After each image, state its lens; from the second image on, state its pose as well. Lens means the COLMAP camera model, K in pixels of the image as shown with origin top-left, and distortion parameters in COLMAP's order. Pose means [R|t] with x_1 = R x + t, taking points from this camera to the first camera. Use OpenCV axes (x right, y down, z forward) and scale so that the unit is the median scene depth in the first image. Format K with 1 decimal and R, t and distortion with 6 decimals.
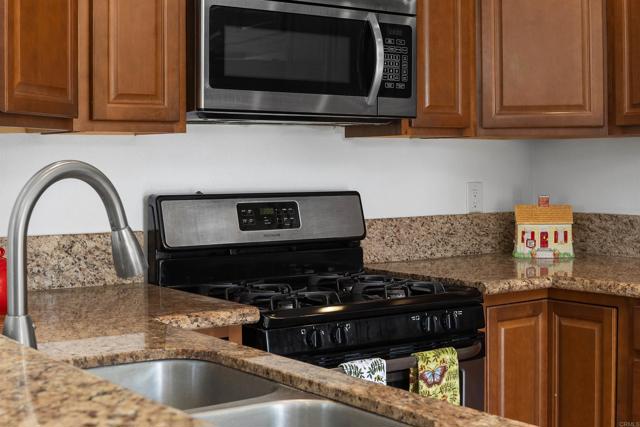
lens RADIAL K [[1003.8, 0, 320.0], [0, 1003.8, 213.5], [0, 0, 1]] dist [-0.034491, -0.035618]
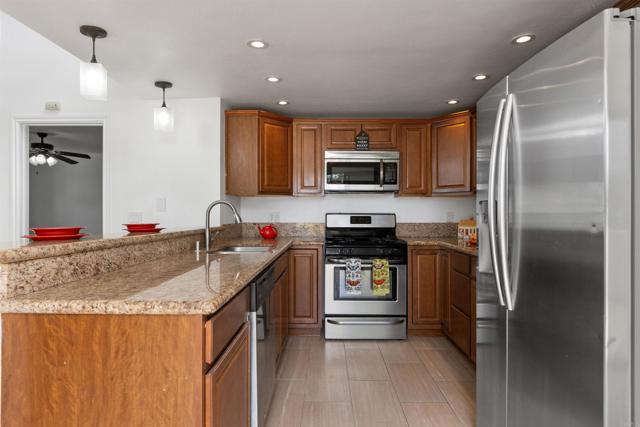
lens RADIAL K [[376.9, 0, 318.1], [0, 376.9, 212.1], [0, 0, 1]] dist [0.002193, -0.000633]
pose [[0.798356, 0.004716, -0.602167, 0.594167], [-0.036277, 0.998530, -0.040275, 0.031750], [0.601092, 0.053999, 0.797354, -0.116842]]
